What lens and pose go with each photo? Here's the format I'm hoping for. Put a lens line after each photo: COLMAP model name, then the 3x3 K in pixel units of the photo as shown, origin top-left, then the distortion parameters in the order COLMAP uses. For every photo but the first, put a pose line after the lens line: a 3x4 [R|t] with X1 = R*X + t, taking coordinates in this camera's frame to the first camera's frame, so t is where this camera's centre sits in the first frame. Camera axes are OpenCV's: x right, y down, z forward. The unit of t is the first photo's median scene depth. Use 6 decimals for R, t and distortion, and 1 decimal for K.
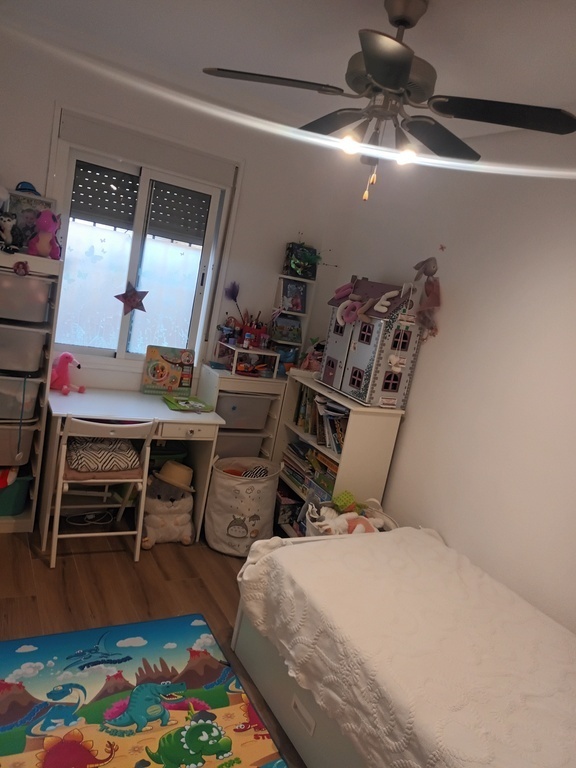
lens RADIAL K [[577.2, 0, 288.5], [0, 577.2, 381.6], [0, 0, 1]] dist [0.037584, -0.033704]
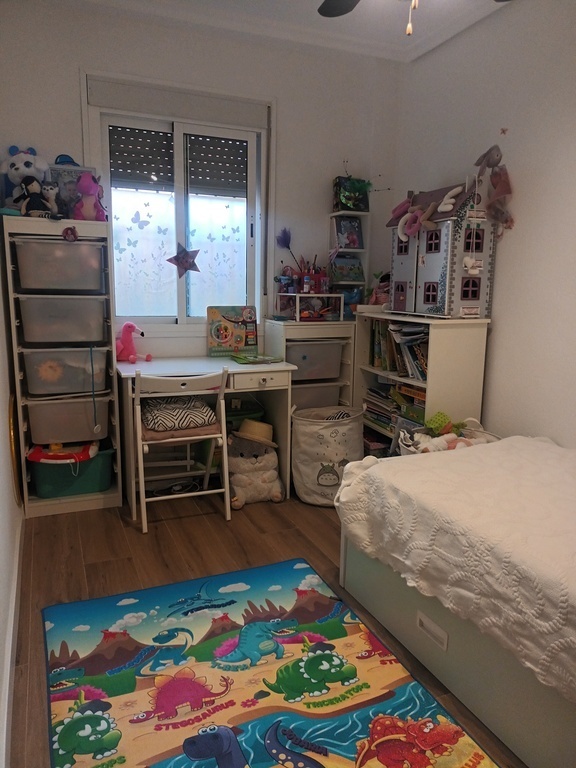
lens RADIAL K [[577.2, 0, 287.5], [0, 577.2, 385.4], [0, 0, 1]] dist [0.037584, -0.033704]
pose [[0.980237, -0.156423, -0.121109, -0.016780], [0.153799, 0.987623, -0.030776, 0.137140], [0.124424, 0.011542, 0.992162, 0.064900]]
